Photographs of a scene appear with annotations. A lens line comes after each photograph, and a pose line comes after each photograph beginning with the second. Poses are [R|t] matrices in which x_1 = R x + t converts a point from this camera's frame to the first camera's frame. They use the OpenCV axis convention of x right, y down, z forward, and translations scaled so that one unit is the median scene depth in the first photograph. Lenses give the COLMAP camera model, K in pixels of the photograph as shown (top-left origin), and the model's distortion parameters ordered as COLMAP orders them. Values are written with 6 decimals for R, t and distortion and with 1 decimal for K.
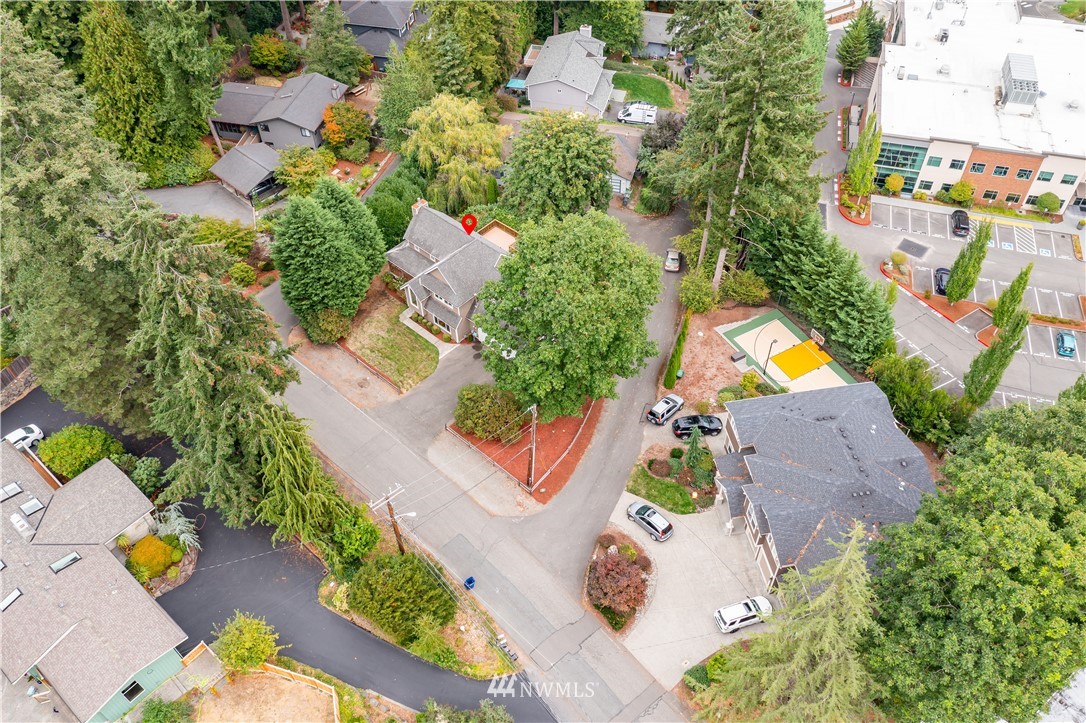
lens RADIAL K [[889.6, 0, 544.1], [0, 889.6, 365.8], [0, 0, 1]] dist [-0.016812, 0.008303]
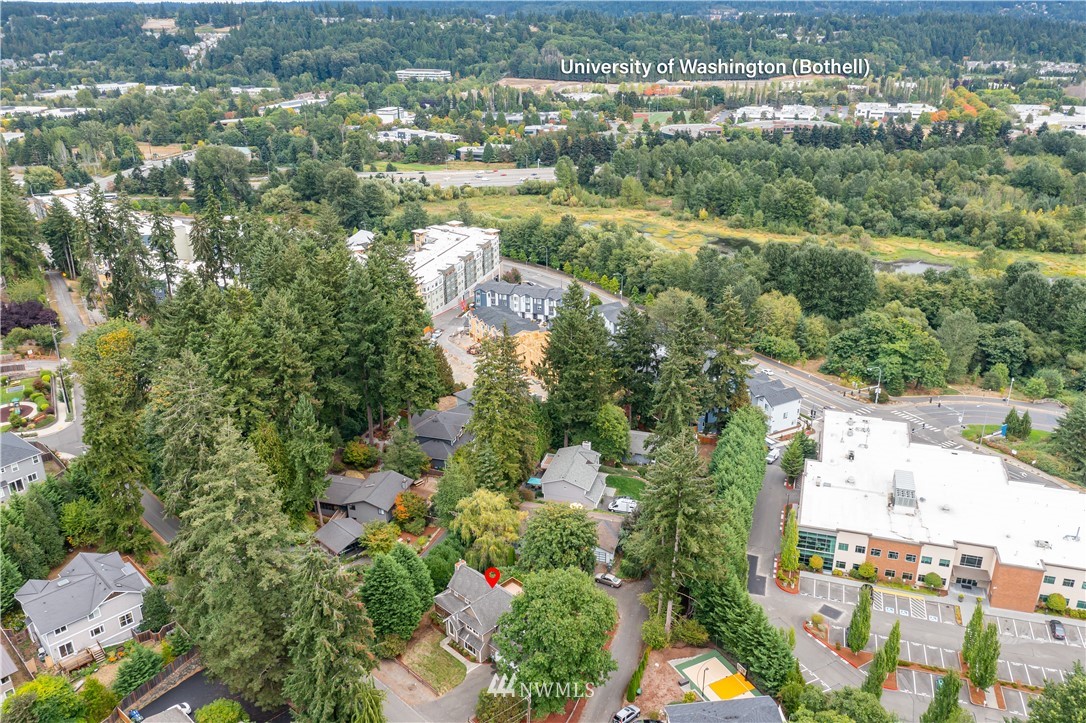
lens RADIAL K [[889.6, 0, 544.1], [0, 889.6, 365.8], [0, 0, 1]] dist [-0.016812, 0.008303]
pose [[0.999028, 0.024980, -0.036306, 0.036934], [-0.037701, 0.911050, -0.410567, 0.103673], [0.022821, 0.411537, 0.911107, -0.406392]]
